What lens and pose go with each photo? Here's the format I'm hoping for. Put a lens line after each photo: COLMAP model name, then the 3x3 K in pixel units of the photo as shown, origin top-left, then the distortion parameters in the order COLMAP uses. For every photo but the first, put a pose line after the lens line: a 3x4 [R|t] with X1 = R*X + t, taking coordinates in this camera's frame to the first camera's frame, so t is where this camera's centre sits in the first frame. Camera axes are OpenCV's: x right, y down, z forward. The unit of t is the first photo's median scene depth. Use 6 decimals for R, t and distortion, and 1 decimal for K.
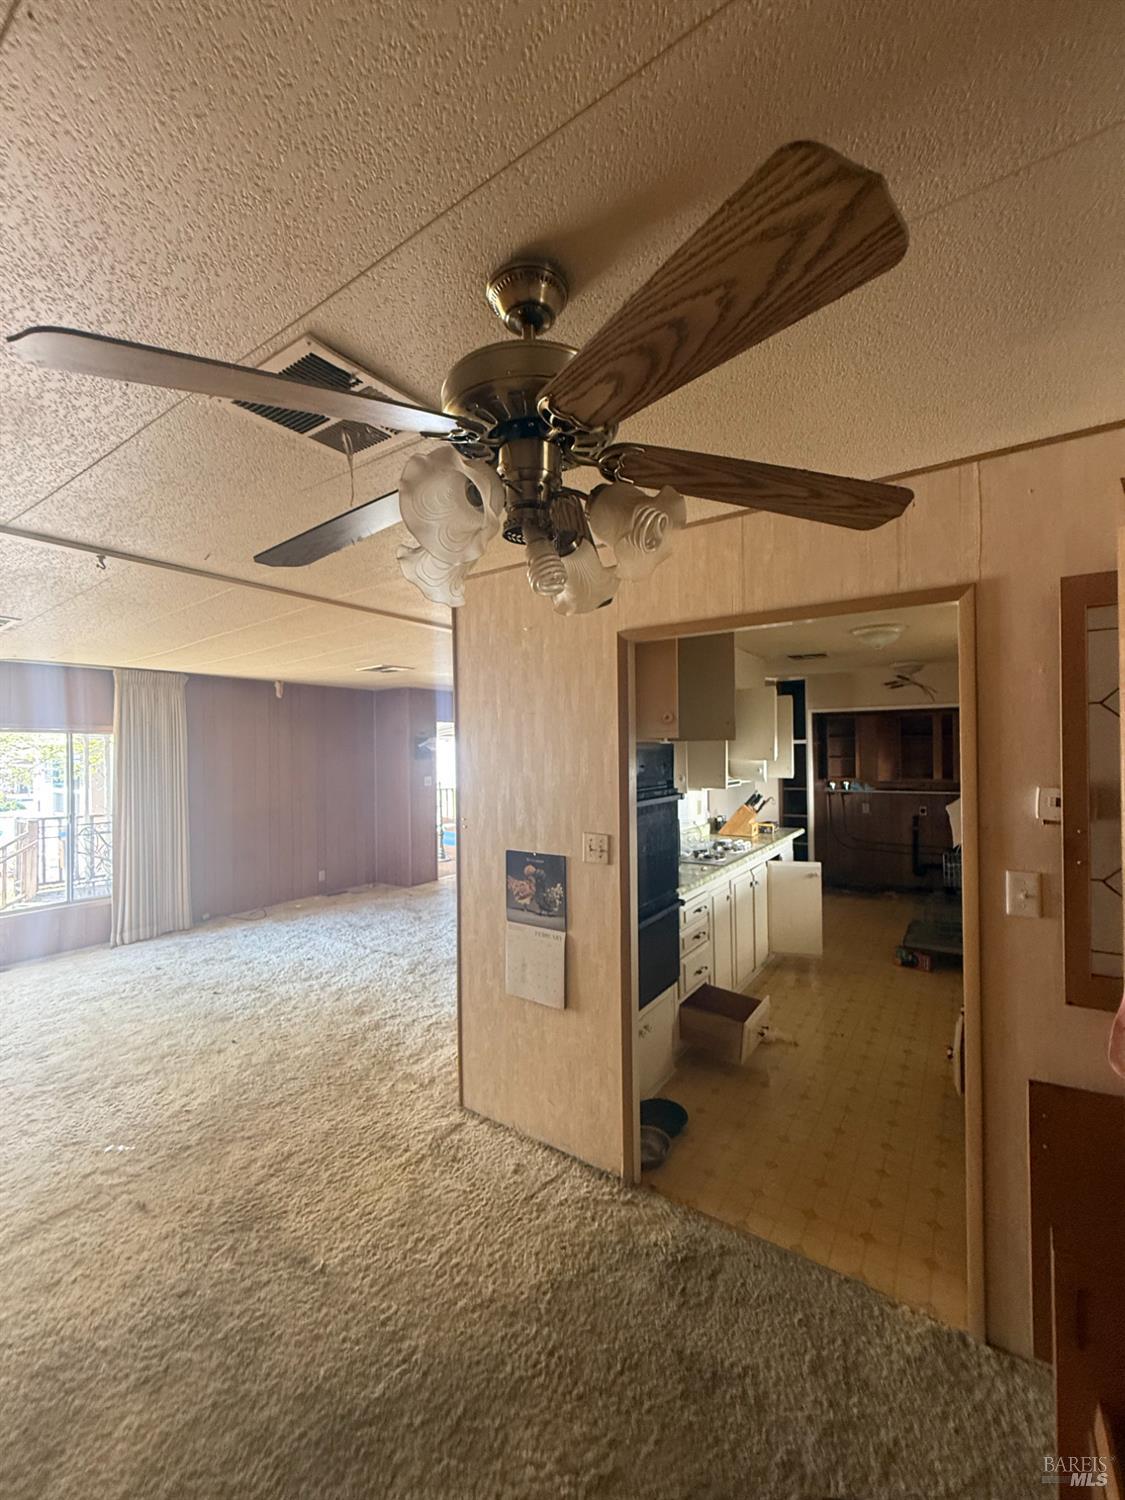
lens RADIAL K [[598.9, 0, 561.8], [0, 598.9, 753.1], [0, 0, 1]] dist [0.003783, -0.000007]
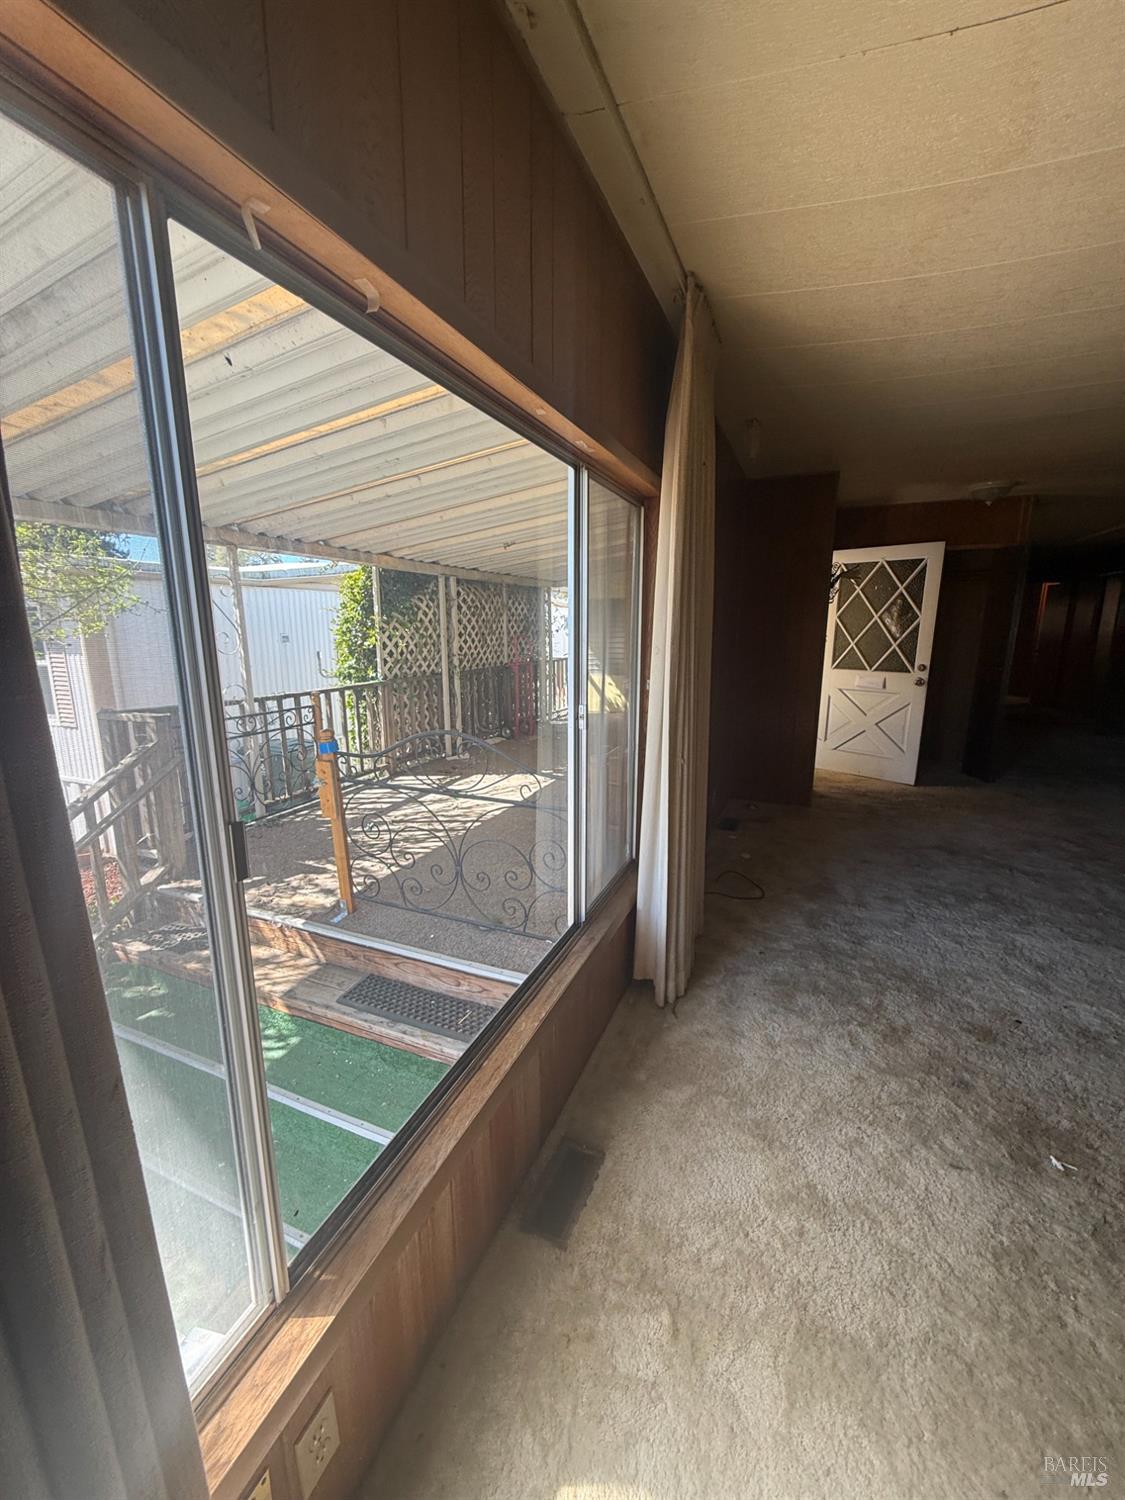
lens RADIAL K [[598.9, 0, 566.9], [0, 598.9, 747.1], [0, 0, 1]] dist [0.003783, -0.000007]
pose [[0.976698, -0.033879, 0.211925, -0.996667], [-0.009404, 0.979757, 0.199969, 0.057767], [-0.214410, -0.197302, 0.956609, 0.707553]]
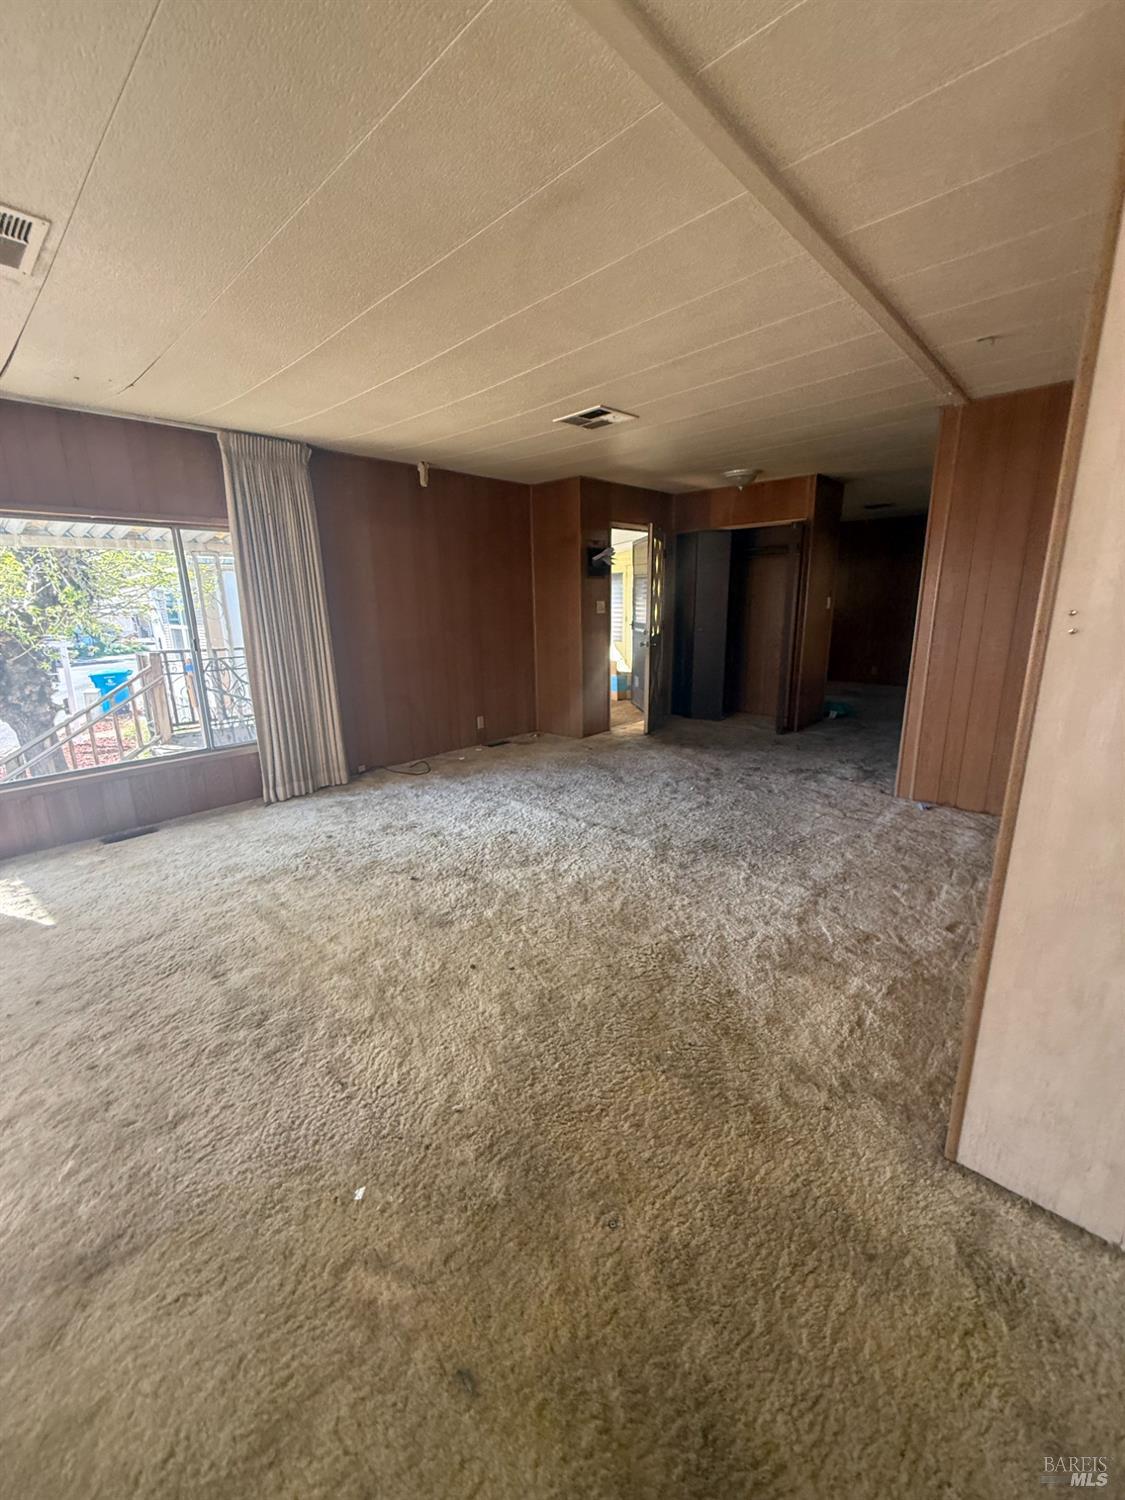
lens RADIAL K [[598.9, 0, 566.3], [0, 598.9, 750.0], [0, 0, 1]] dist [0.003783, -0.000007]
pose [[0.992051, 0.026759, -0.122961, -0.269121], [0.004241, 0.969465, 0.245195, 0.057702], [0.125767, -0.243767, 0.961645, 0.311160]]
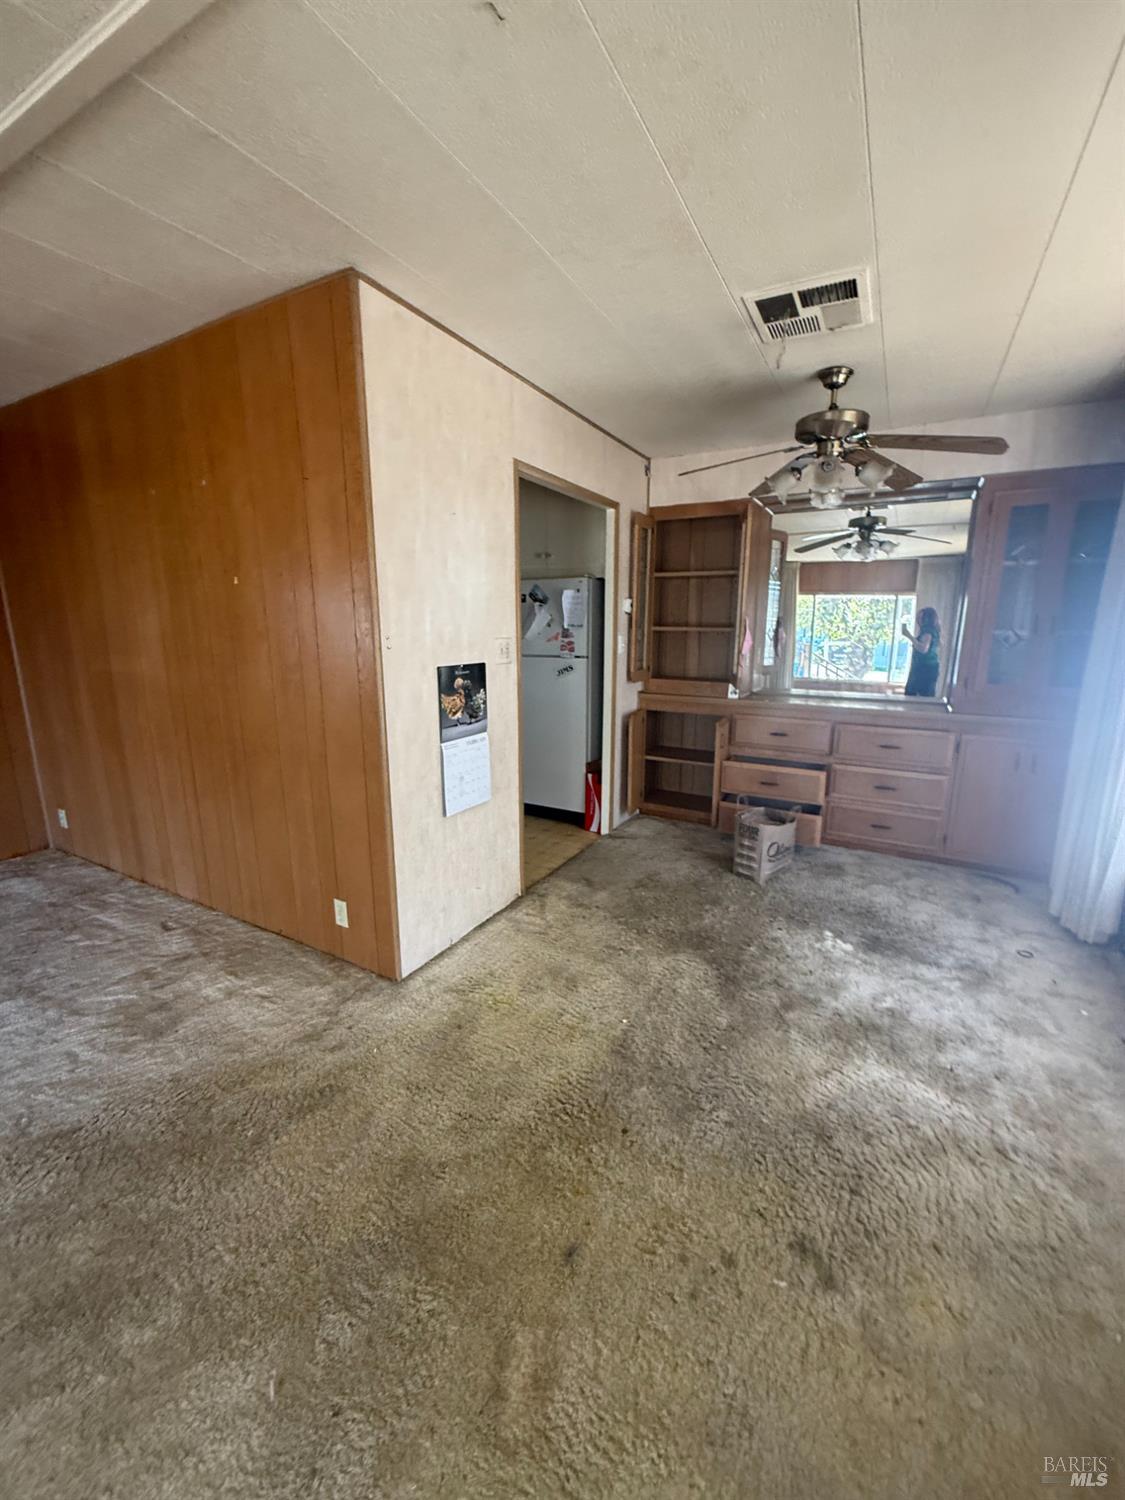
lens RADIAL K [[598.9, 0, 560.7], [0, 598.9, 751.3], [0, 0, 1]] dist [0.003783, -0.000007]
pose [[-0.095273, -0.201170, 0.974912, -0.564988], [0.003406, 0.979295, 0.202408, 0.057456], [-0.995445, 0.022604, -0.092615, 0.499228]]
